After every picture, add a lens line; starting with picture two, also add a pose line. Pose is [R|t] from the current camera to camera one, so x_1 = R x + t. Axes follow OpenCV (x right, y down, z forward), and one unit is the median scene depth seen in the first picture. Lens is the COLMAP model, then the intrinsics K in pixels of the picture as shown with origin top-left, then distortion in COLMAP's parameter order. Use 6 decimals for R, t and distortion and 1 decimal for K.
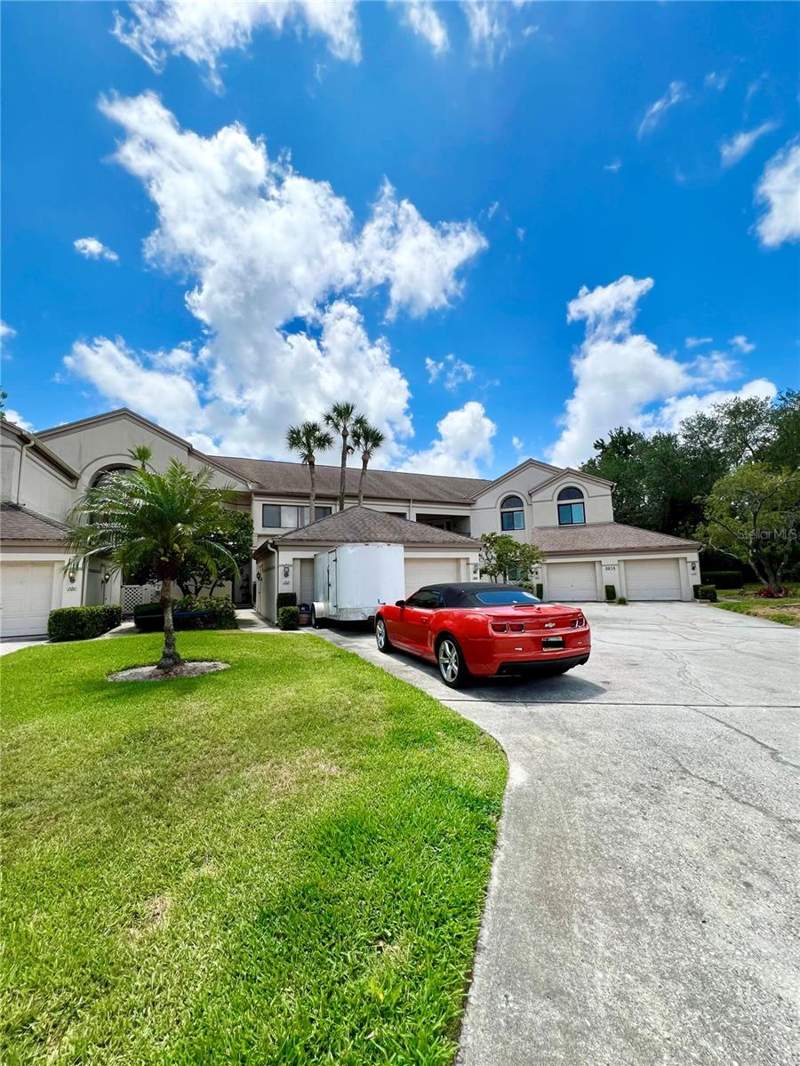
lens RADIAL K [[427.2, 0, 384.6], [0, 427.2, 541.4], [0, 0, 1]] dist [-0.007128, 0.001346]
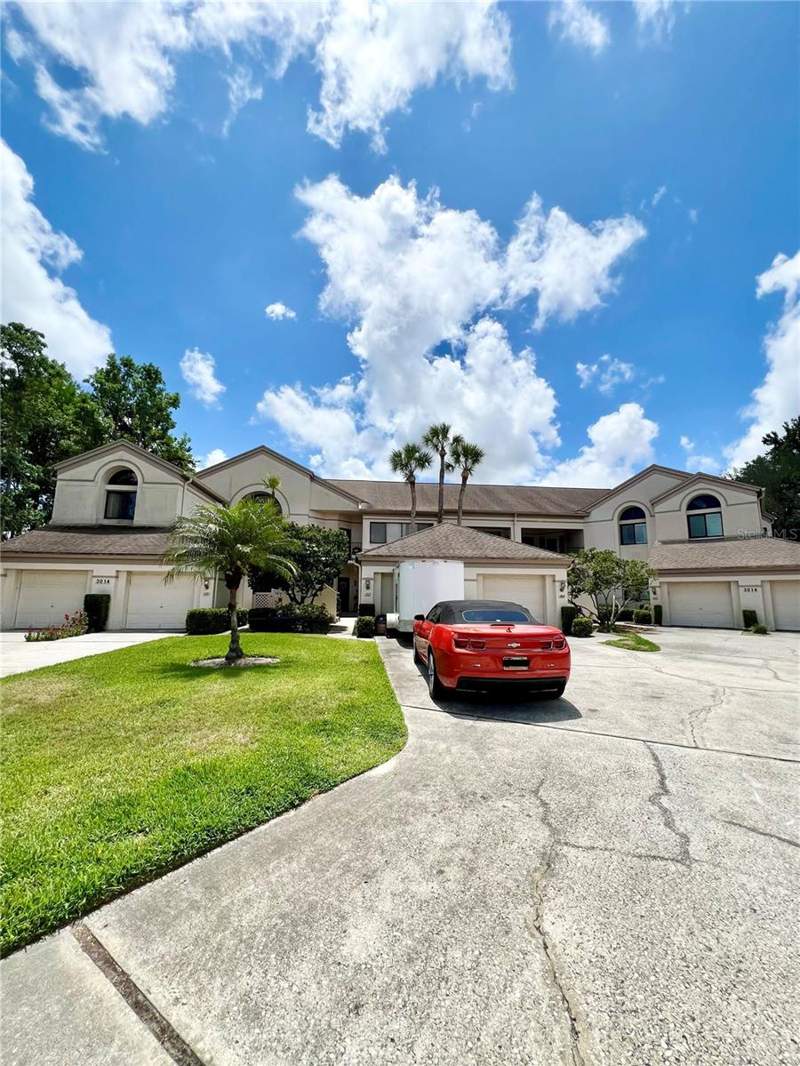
lens RADIAL K [[427.2, 0, 401.7], [0, 427.2, 526.3], [0, 0, 1]] dist [-0.007128, 0.001346]
pose [[0.948765, -0.017490, -0.315498, 0.122972], [-0.003205, 0.997883, -0.064959, -0.004929], [0.315967, 0.062642, 0.946700, -0.018998]]
